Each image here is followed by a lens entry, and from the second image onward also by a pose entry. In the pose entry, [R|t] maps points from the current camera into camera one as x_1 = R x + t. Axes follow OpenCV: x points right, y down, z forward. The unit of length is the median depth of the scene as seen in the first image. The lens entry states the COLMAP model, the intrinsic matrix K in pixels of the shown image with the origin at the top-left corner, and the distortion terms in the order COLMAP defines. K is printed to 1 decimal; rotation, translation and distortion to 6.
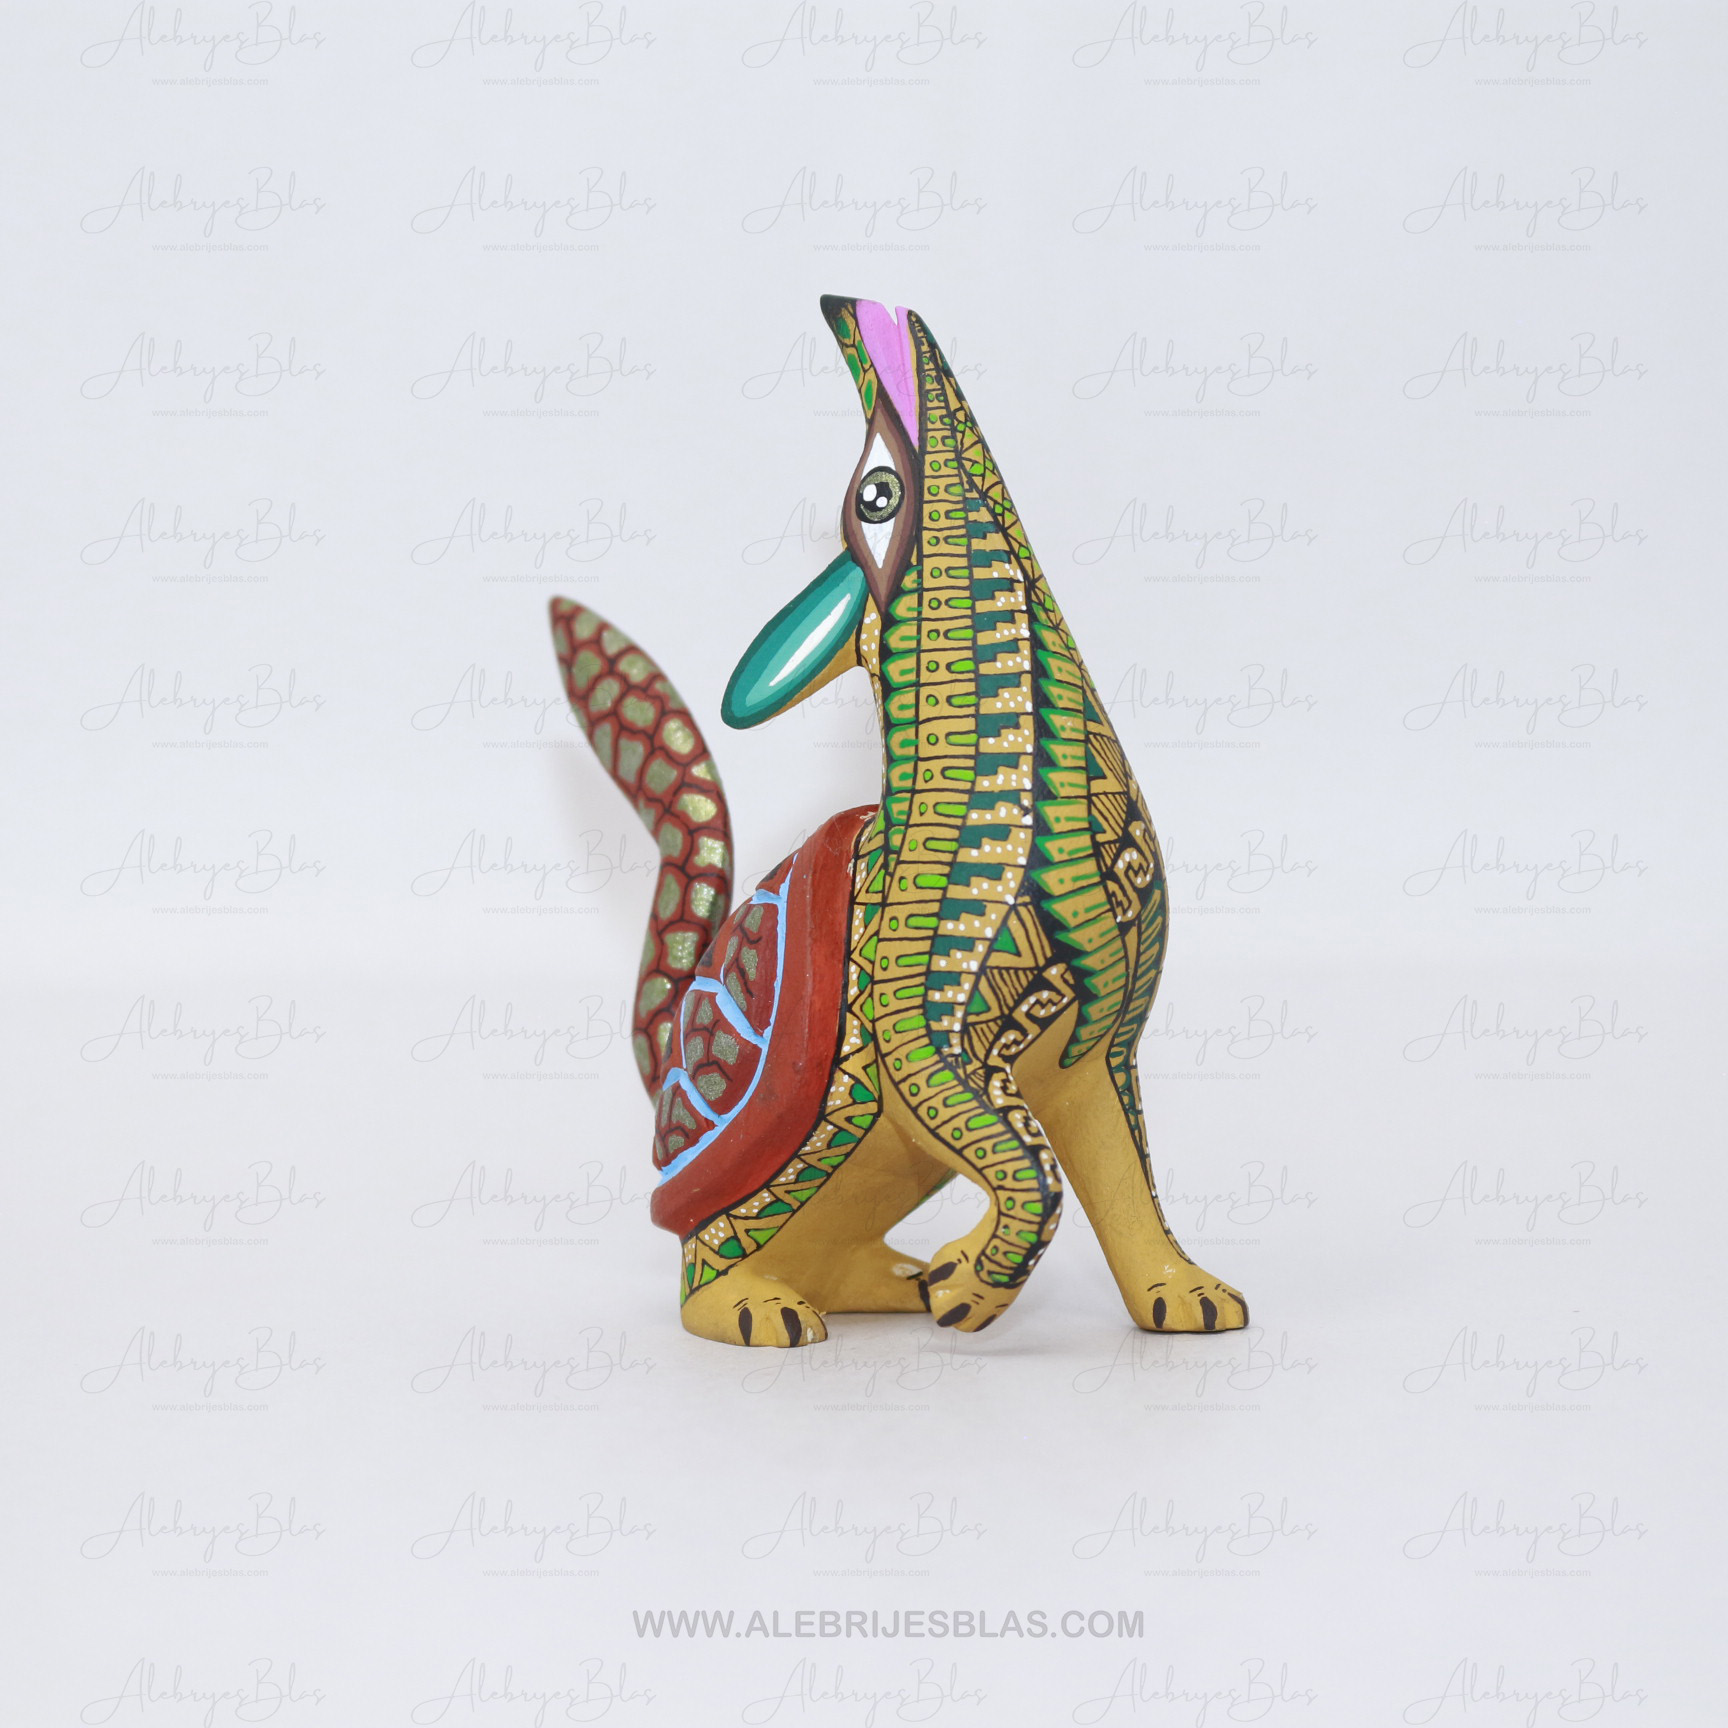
lens RADIAL K [[4709.4, 0, 864.0], [0, 4709.4, 864.0], [0, 0, 1]] dist [0.012023, -0.893401]
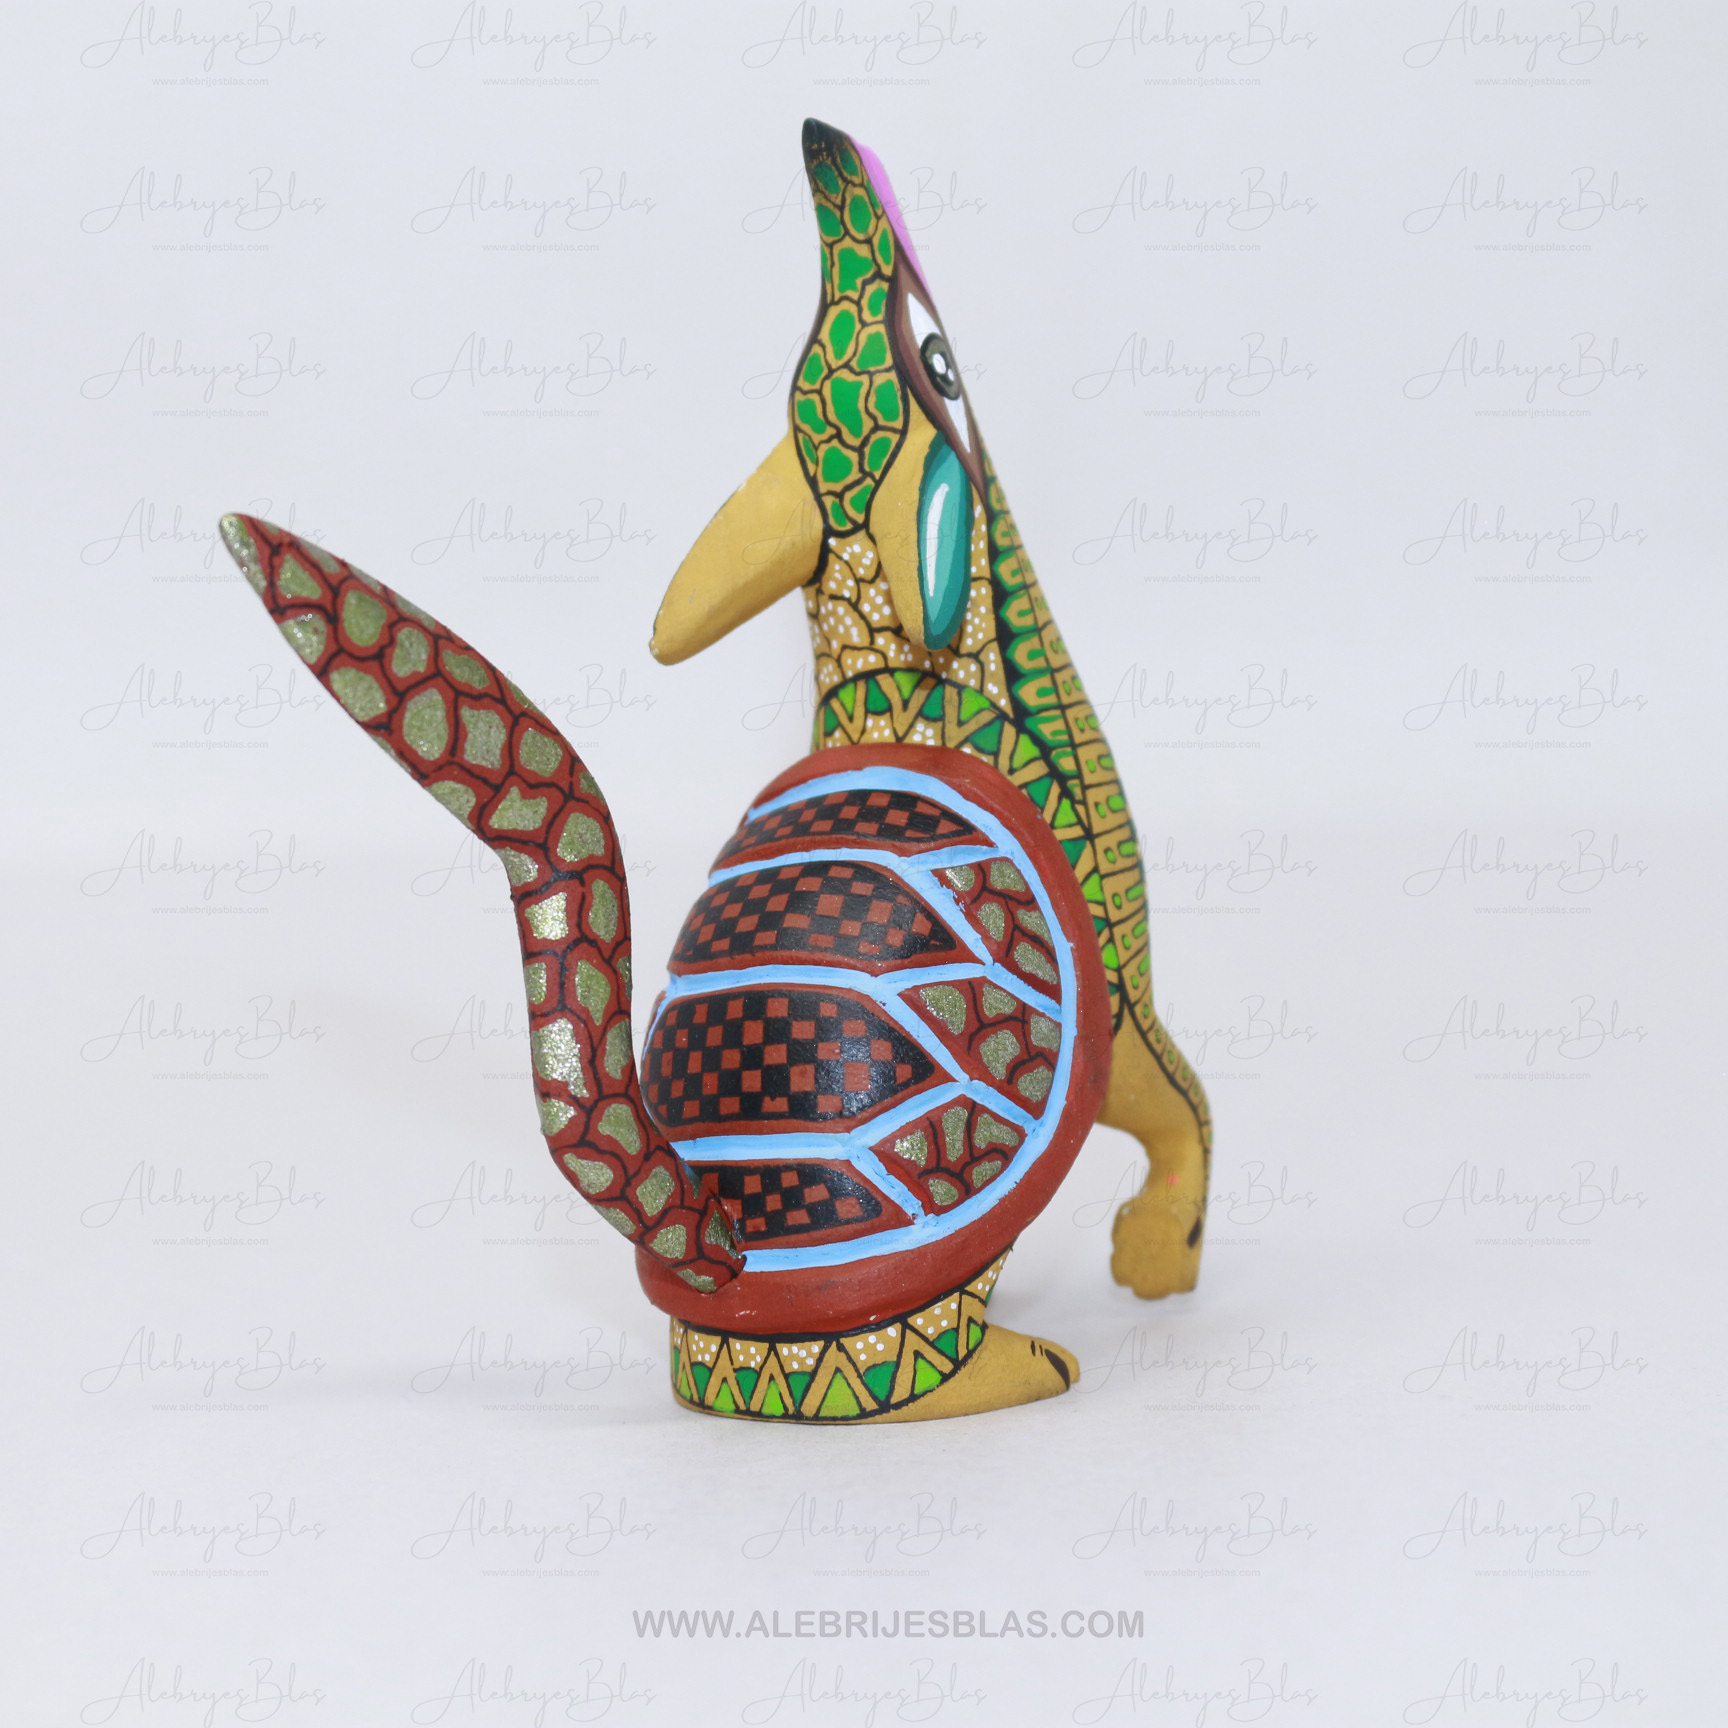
lens RADIAL K [[4531.2, 0, 864.0], [0, 4531.2, 864.0], [0, 0, 1]] dist [0.029460, 0.074702]
pose [[-0.151522, -0.053709, 0.986994, -0.815916], [0.109910, 0.991415, 0.070822, -0.050248], [-0.982324, 0.119212, -0.144318, 1.165280]]
